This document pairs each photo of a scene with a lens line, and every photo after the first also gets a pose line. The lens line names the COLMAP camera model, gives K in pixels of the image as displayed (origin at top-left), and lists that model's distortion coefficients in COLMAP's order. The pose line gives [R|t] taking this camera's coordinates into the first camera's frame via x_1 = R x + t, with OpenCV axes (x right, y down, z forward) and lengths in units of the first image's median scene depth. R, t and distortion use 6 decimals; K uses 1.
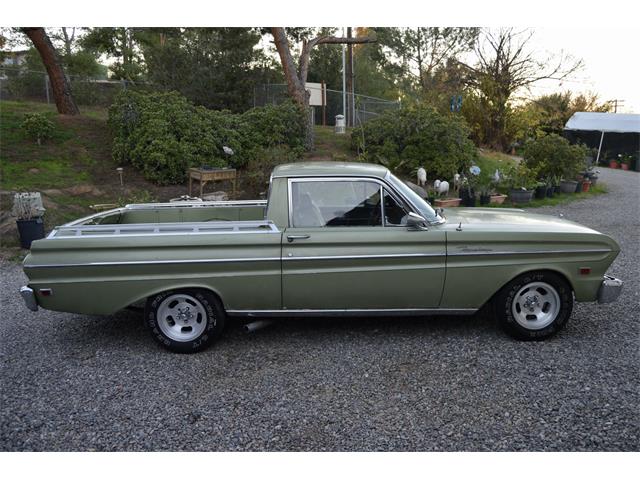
lens RADIAL K [[509.0, 0, 320.0], [0, 509.0, 240.0], [0, 0, 1]] dist [-0.094468, 0.039177]
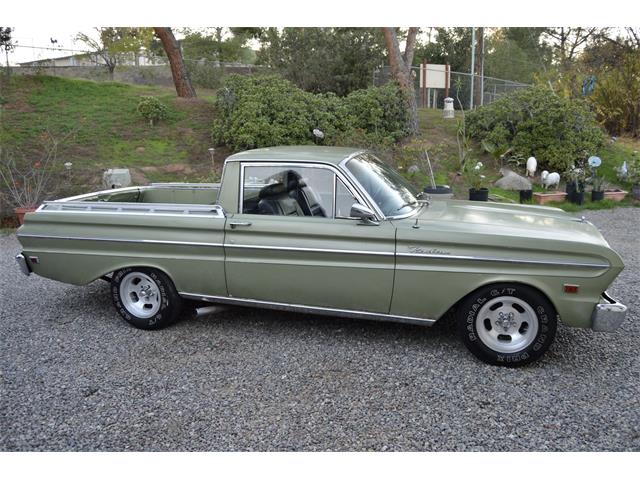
lens RADIAL K [[509.0, 0, 320.0], [0, 509.0, 240.0], [0, 0, 1]] dist [-0.094468, 0.039177]
pose [[0.956010, 0.071235, -0.284552, 0.355667], [-0.062519, 0.997257, 0.039610, -0.021593], [0.286593, -0.020078, 0.957842, 0.116797]]
